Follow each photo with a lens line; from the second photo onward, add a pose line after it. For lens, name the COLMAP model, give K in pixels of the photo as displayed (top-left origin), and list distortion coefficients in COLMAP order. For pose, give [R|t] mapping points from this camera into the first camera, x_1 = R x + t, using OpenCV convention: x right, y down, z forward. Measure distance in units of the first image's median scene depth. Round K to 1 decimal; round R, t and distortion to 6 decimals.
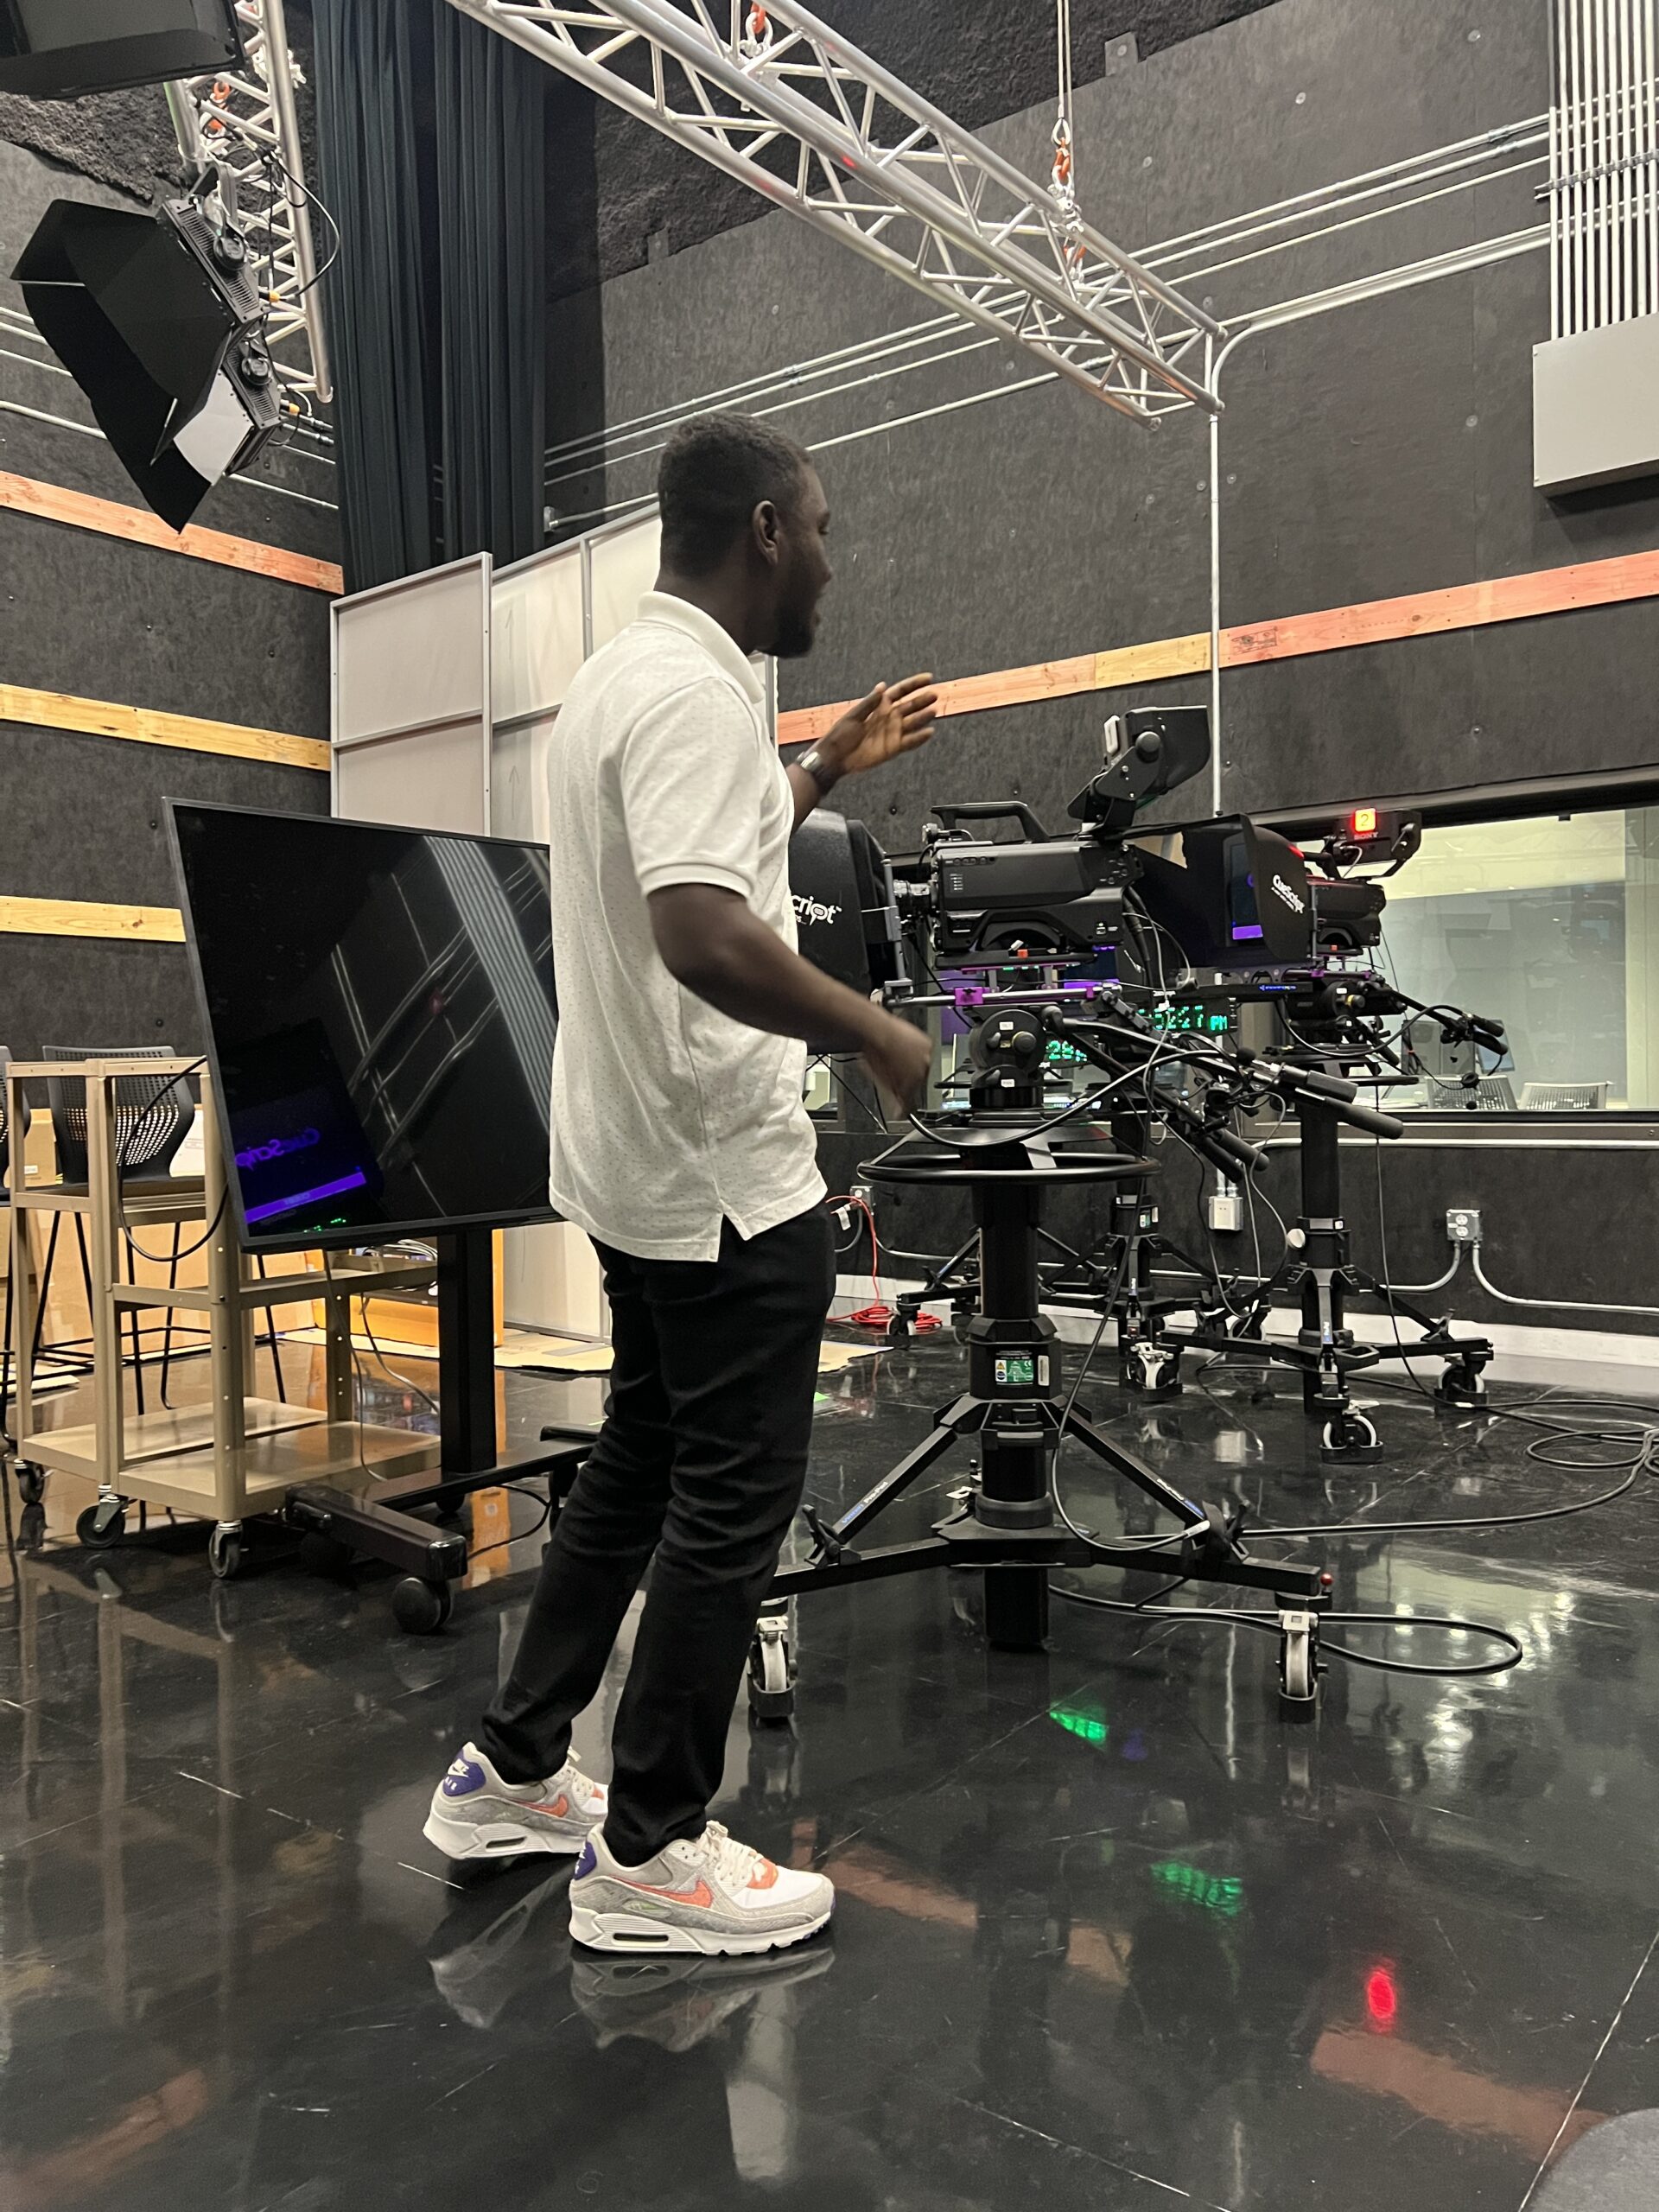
lens RADIAL K [[1731.2, 0, 829.5], [0, 1731.2, 1106.0], [0, 0, 1]] dist [0.007537, 0.000549]
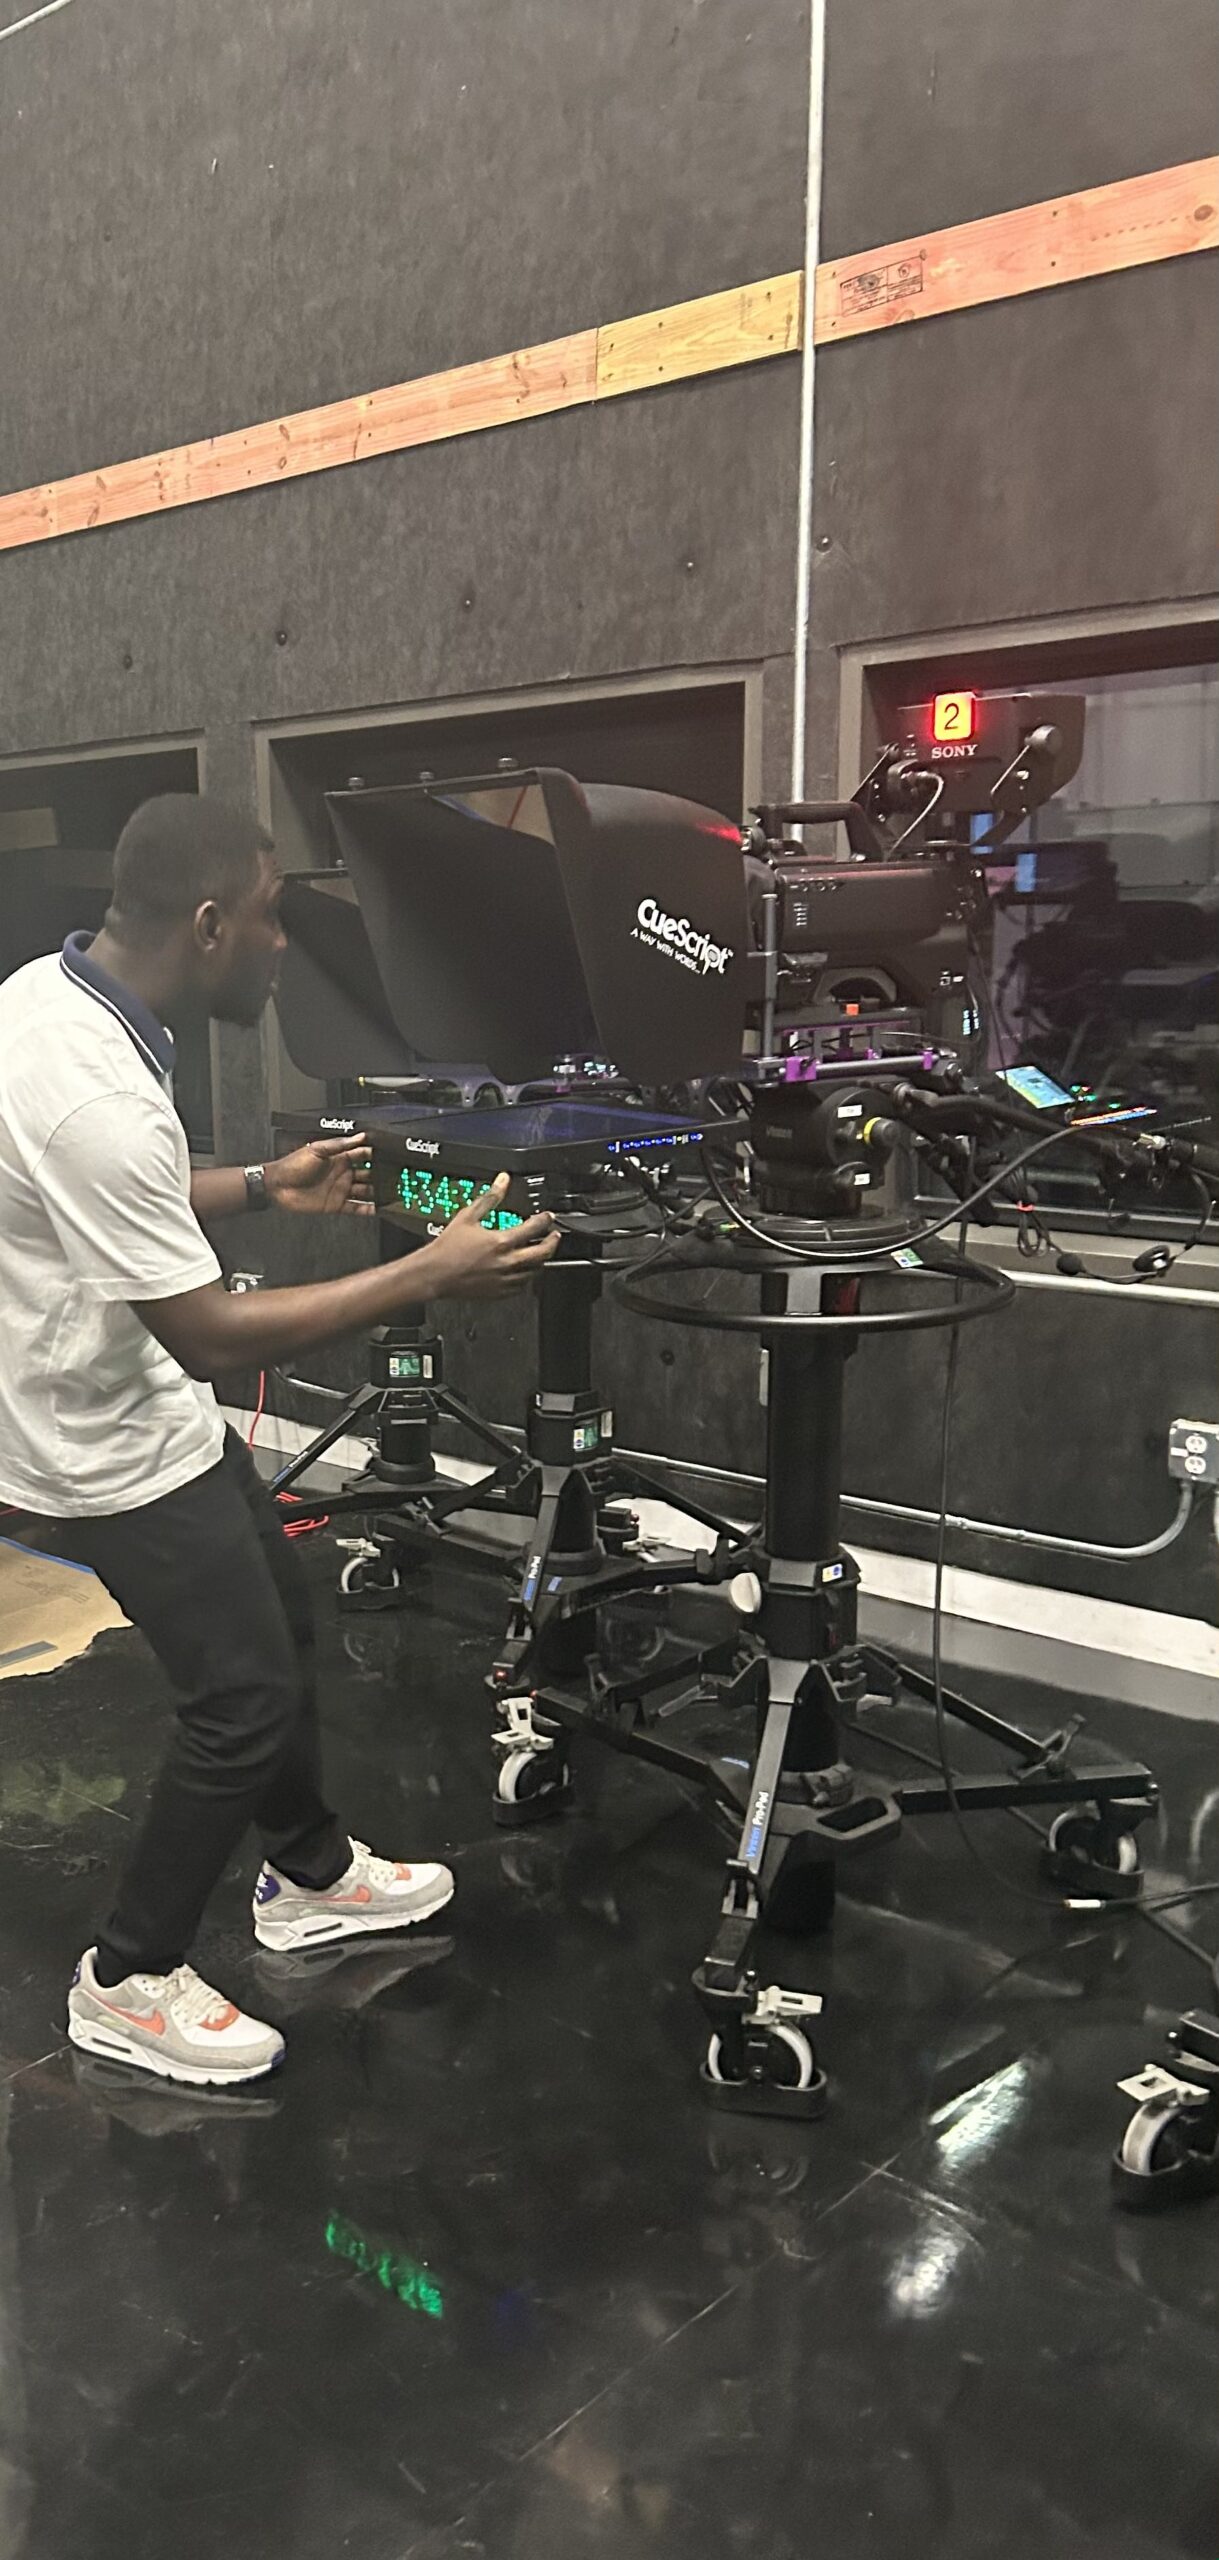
lens RADIAL K [[1954.1, 0, 367.6], [0, 1954.1, 1280.0], [0, 0, 1]] dist [-0.001352, -0.000940]
pose [[0.980147, 0.023494, -0.196876, 0.213698], [0.020365, 0.975774, 0.217832, -0.110045], [0.197224, -0.217517, 0.955923, 0.355895]]
